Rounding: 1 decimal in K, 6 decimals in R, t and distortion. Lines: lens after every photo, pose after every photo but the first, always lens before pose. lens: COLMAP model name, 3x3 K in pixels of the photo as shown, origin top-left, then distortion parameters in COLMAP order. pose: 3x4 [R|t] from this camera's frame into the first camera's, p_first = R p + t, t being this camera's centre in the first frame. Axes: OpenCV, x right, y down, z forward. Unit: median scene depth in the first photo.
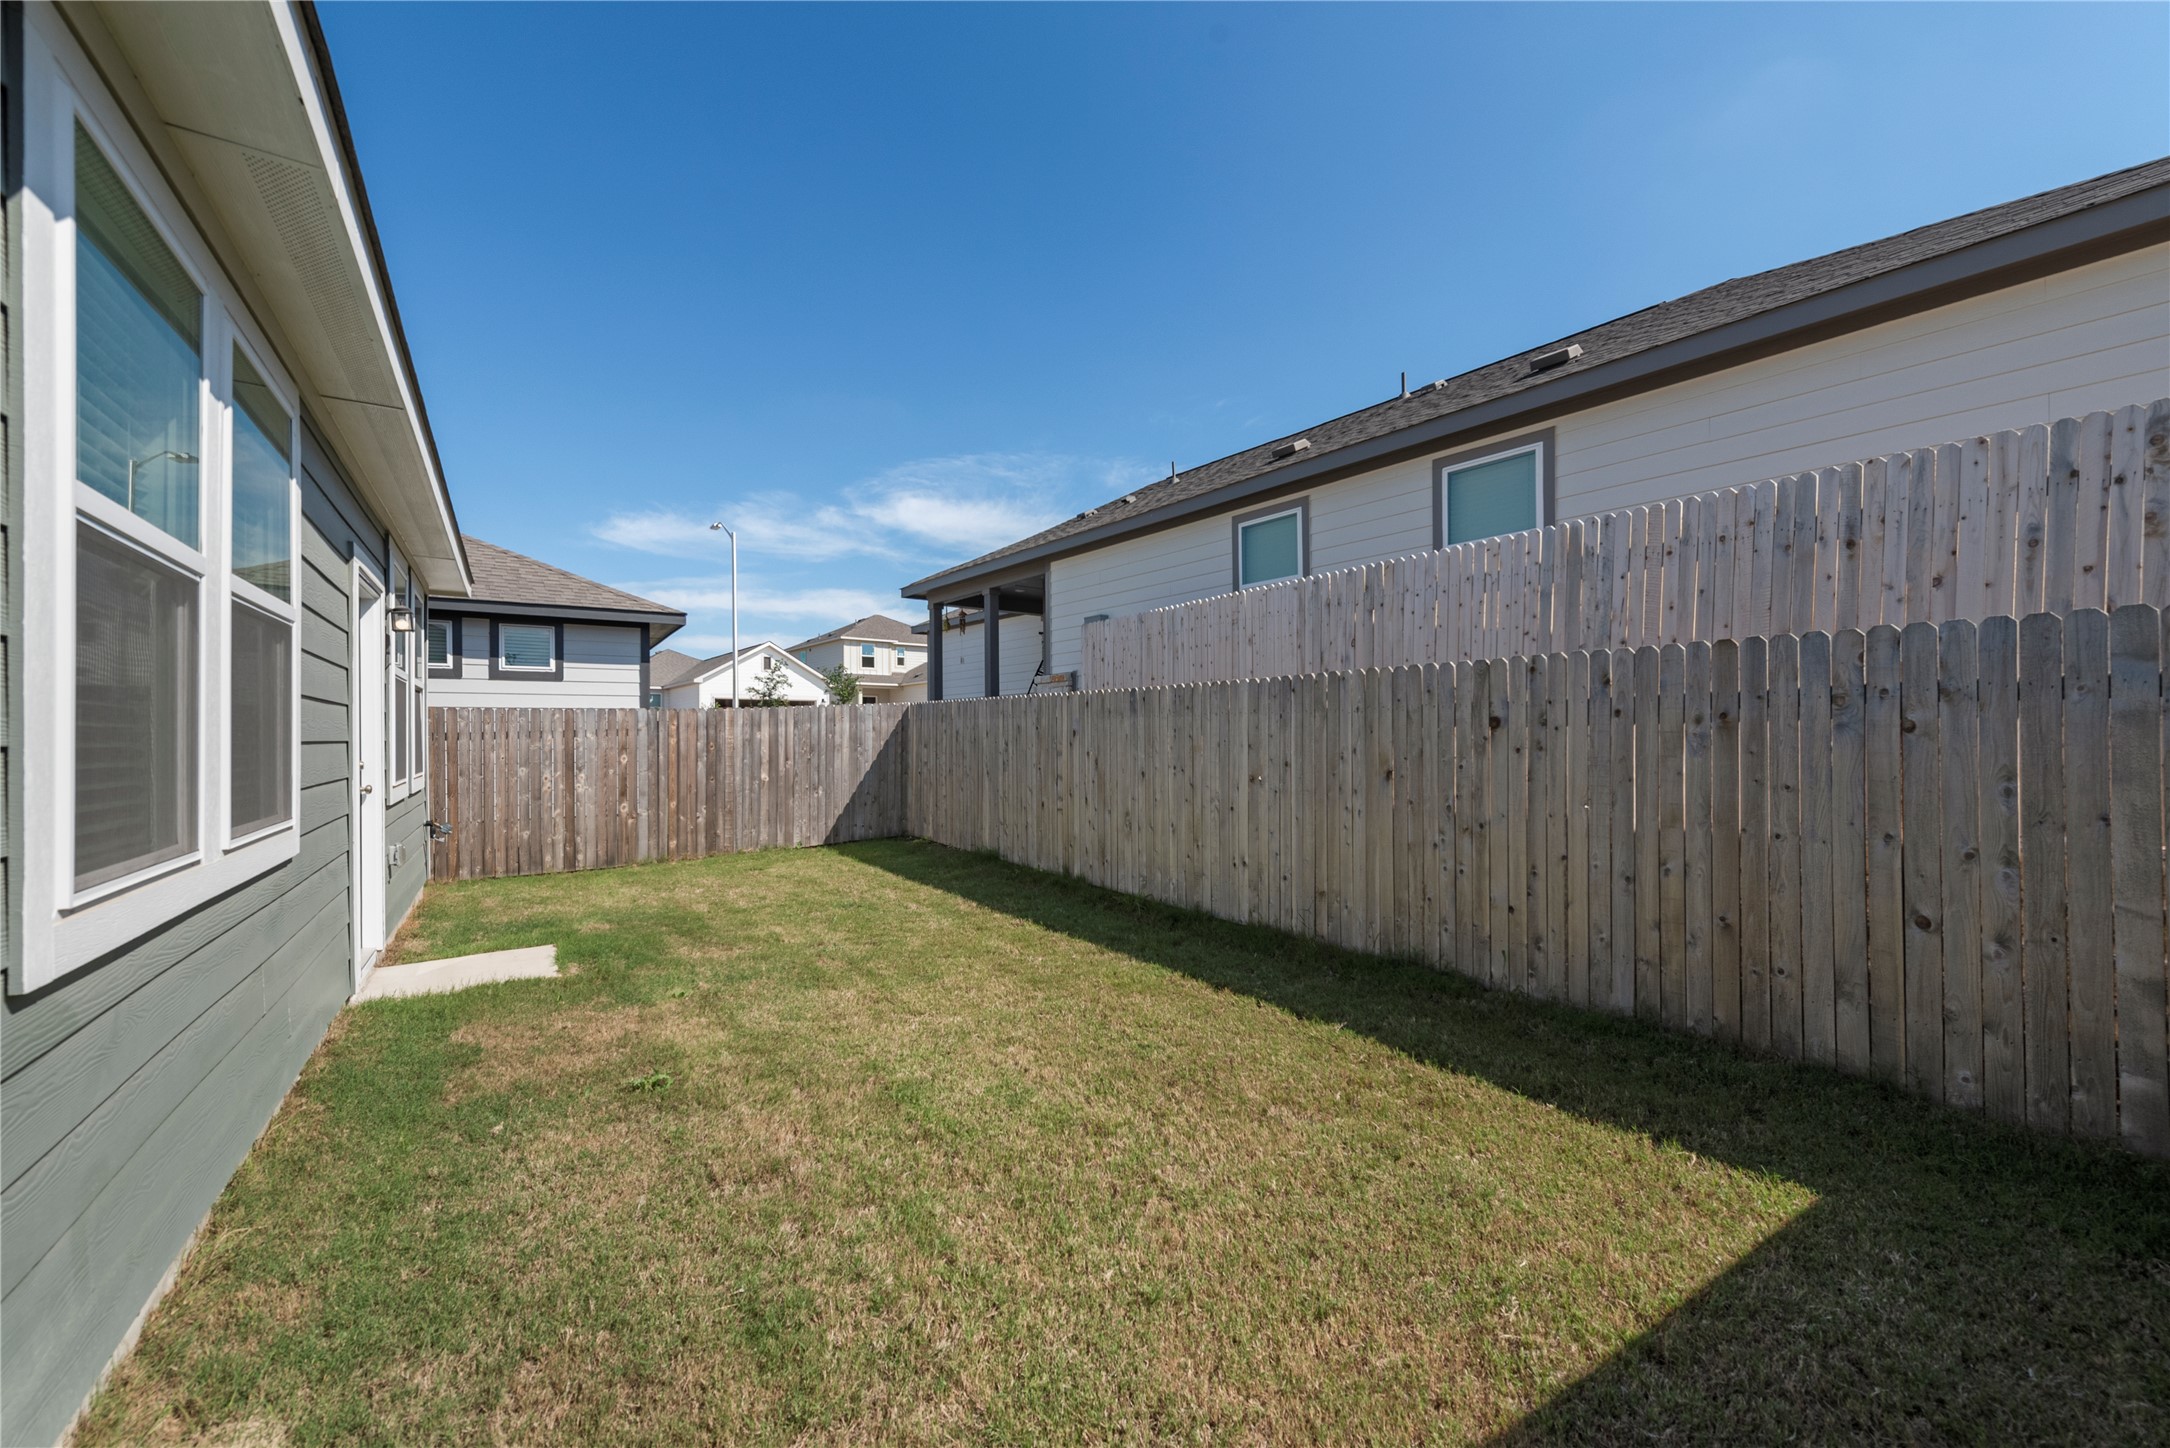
lens RADIAL K [[855.7, 0, 1093.2], [0, 855.7, 715.2], [0, 0, 1]] dist [0.016015, -0.005720]
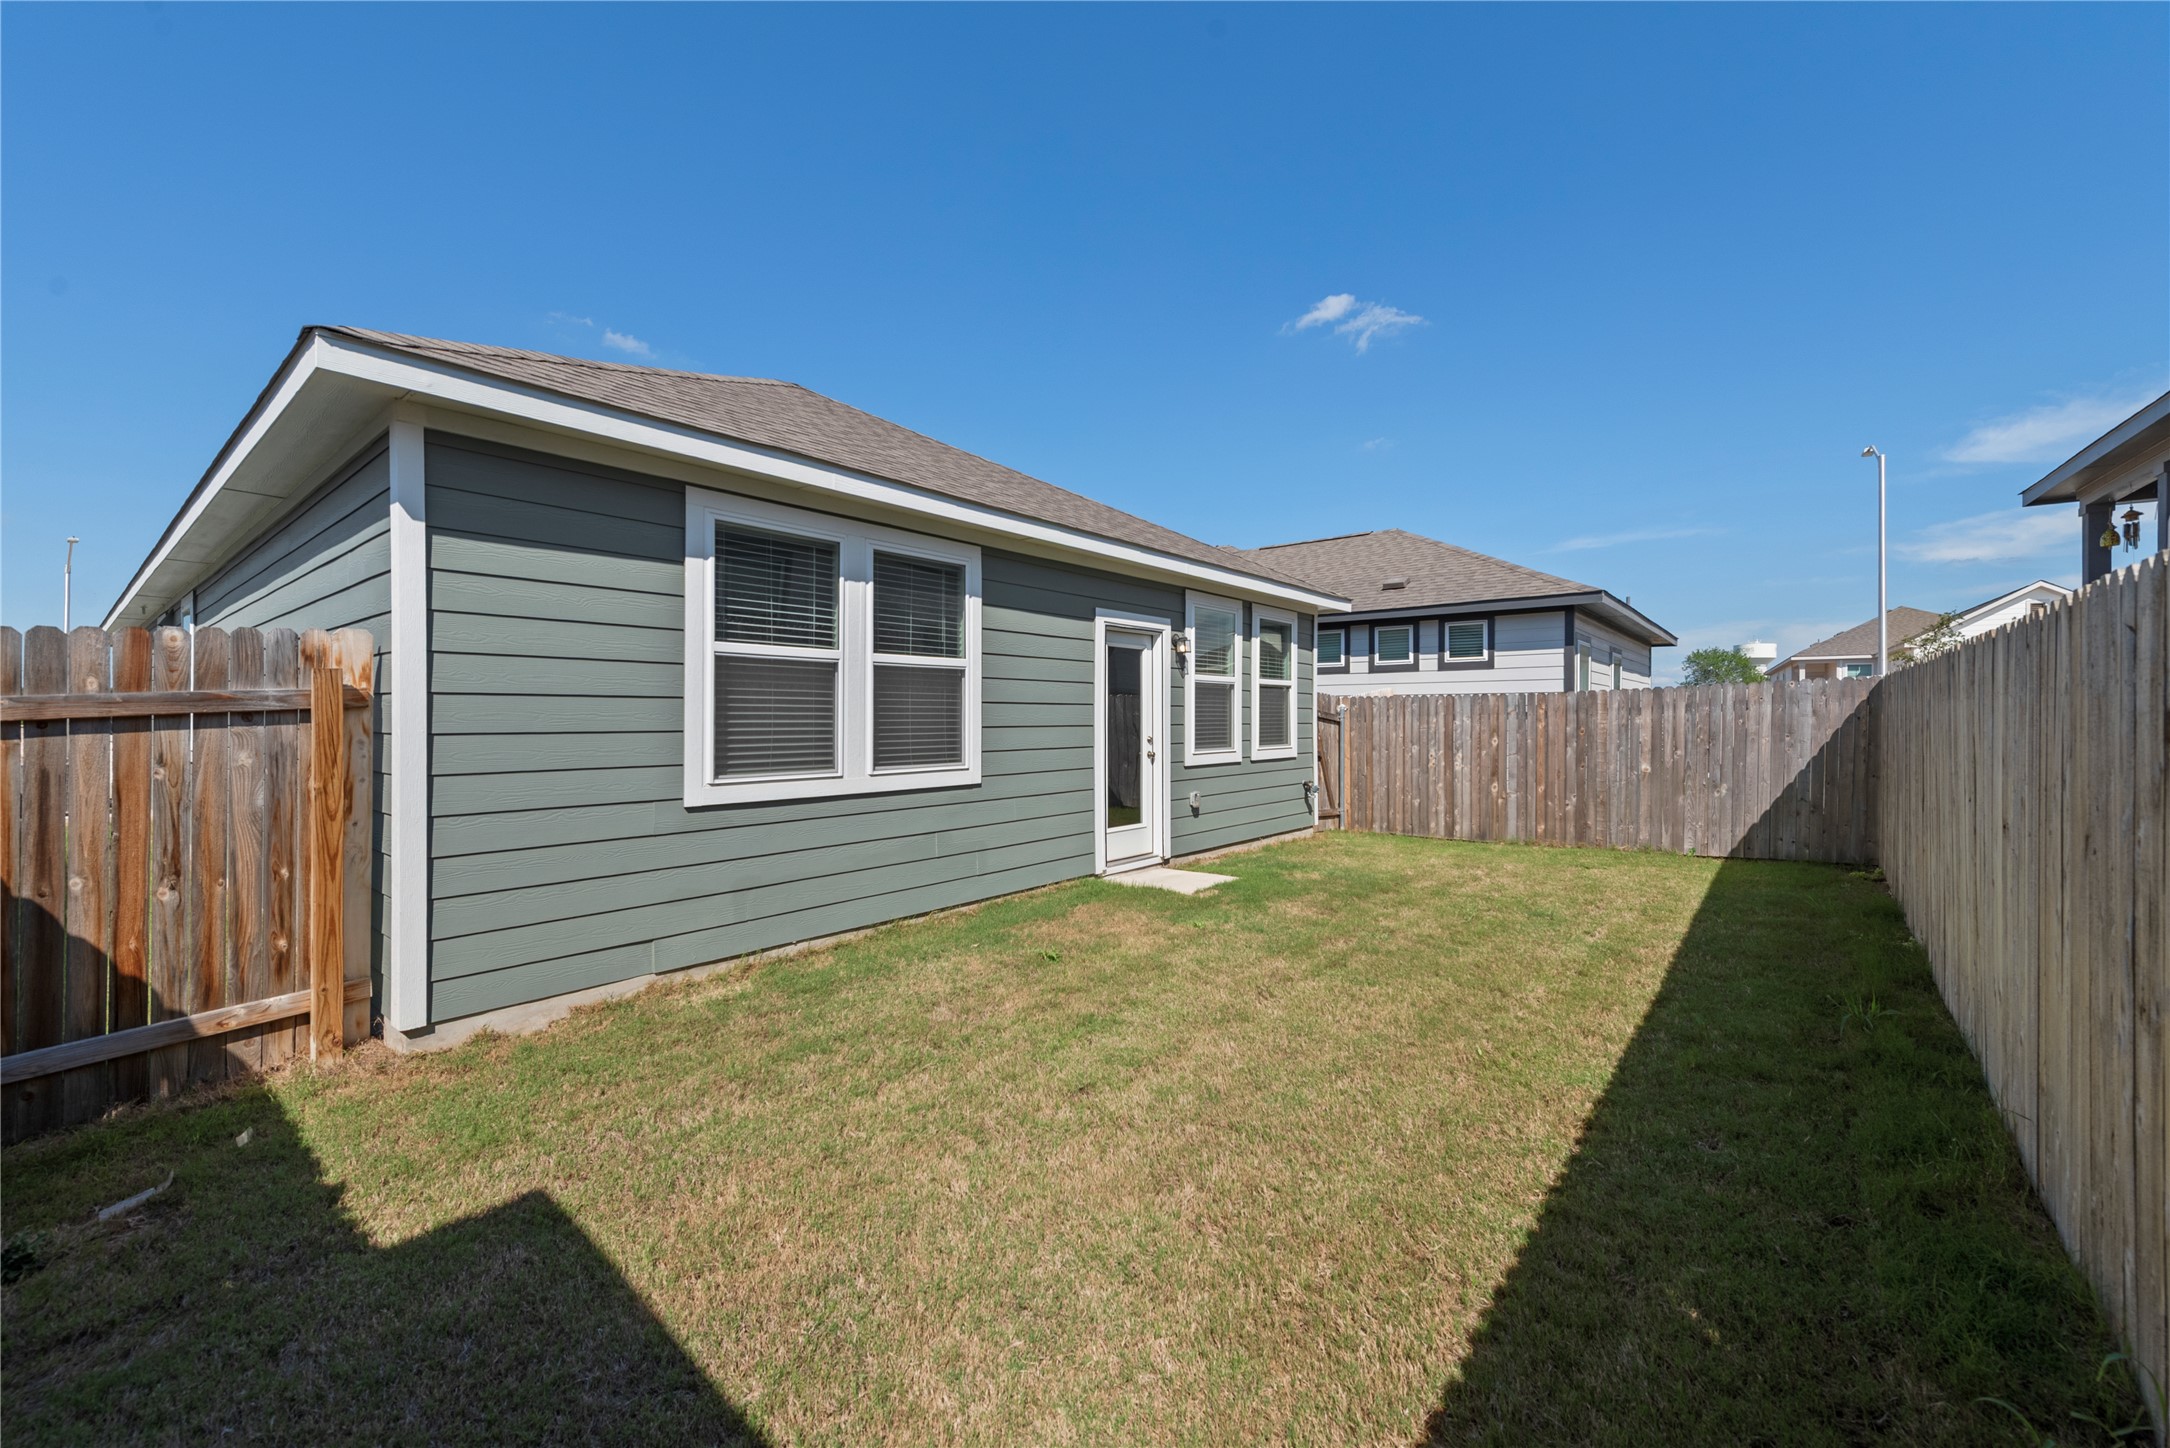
lens RADIAL K [[855.7, 0, 1093.2], [0, 855.7, 715.2], [0, 0, 1]] dist [0.016015, -0.005720]
pose [[0.278365, 0.005879, -0.960457, 0.322139], [0.020165, 0.999725, 0.011964, -0.004011], [0.960264, -0.022698, 0.278170, 0.224940]]
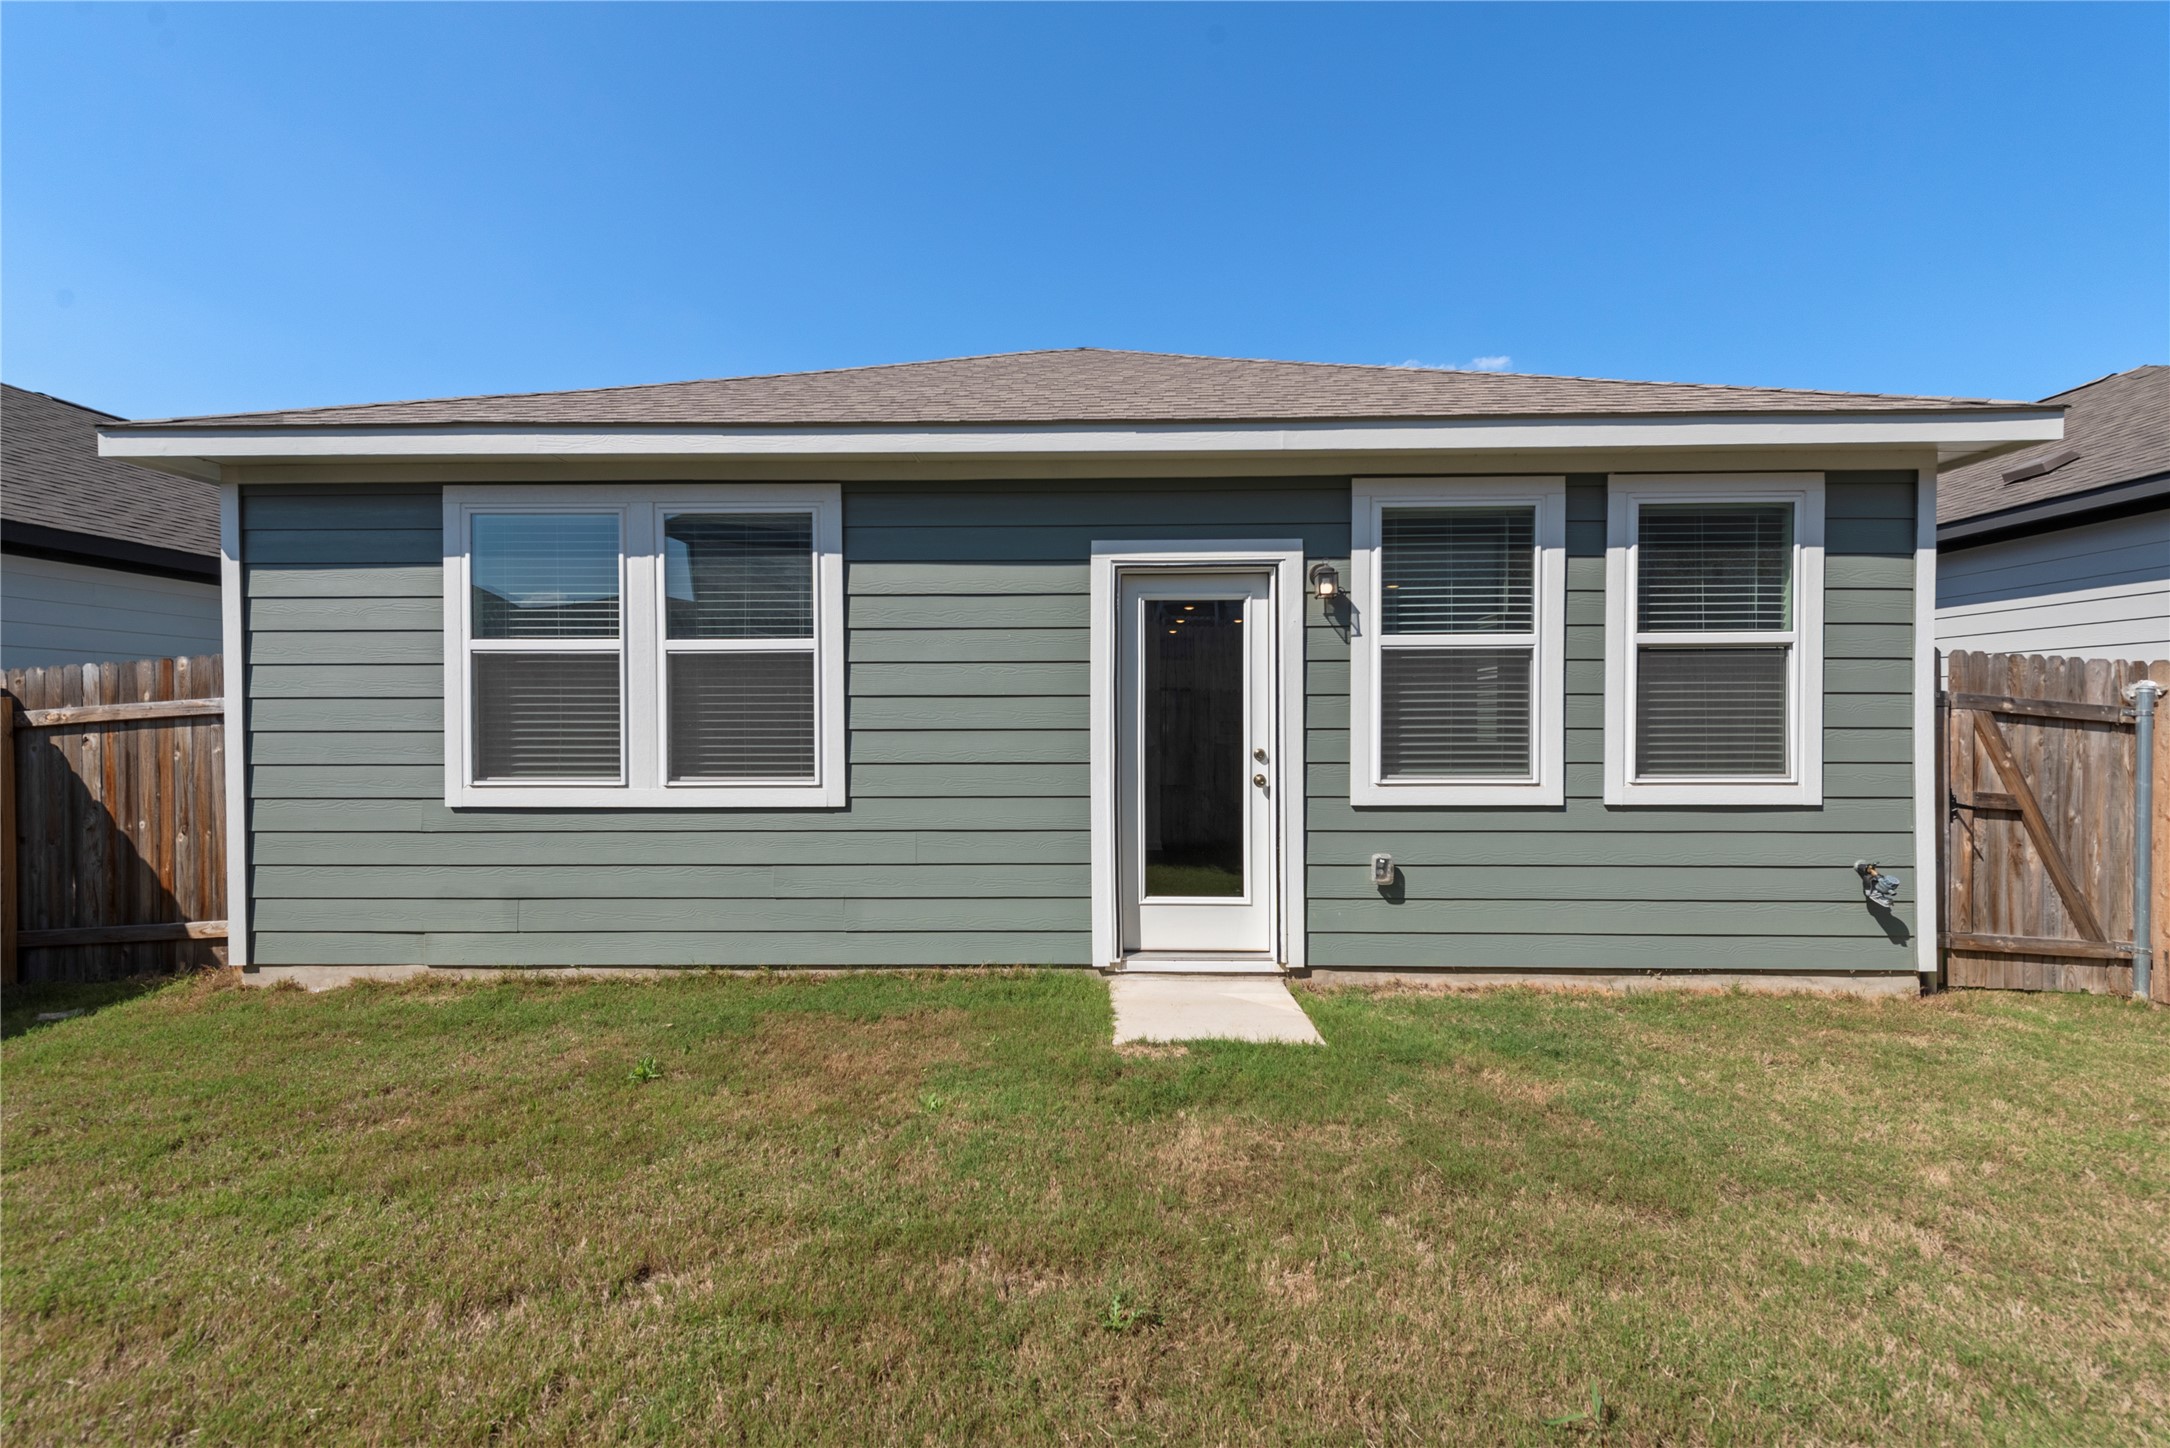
lens RADIAL K [[855.7, 0, 1093.2], [0, 855.7, 715.2], [0, 0, 1]] dist [0.016015, -0.005720]
pose [[-0.579205, 0.010449, -0.815115, -0.002776], [0.026214, 0.999639, -0.005813, 0.008681], [0.814760, -0.024734, -0.579270, 0.692377]]
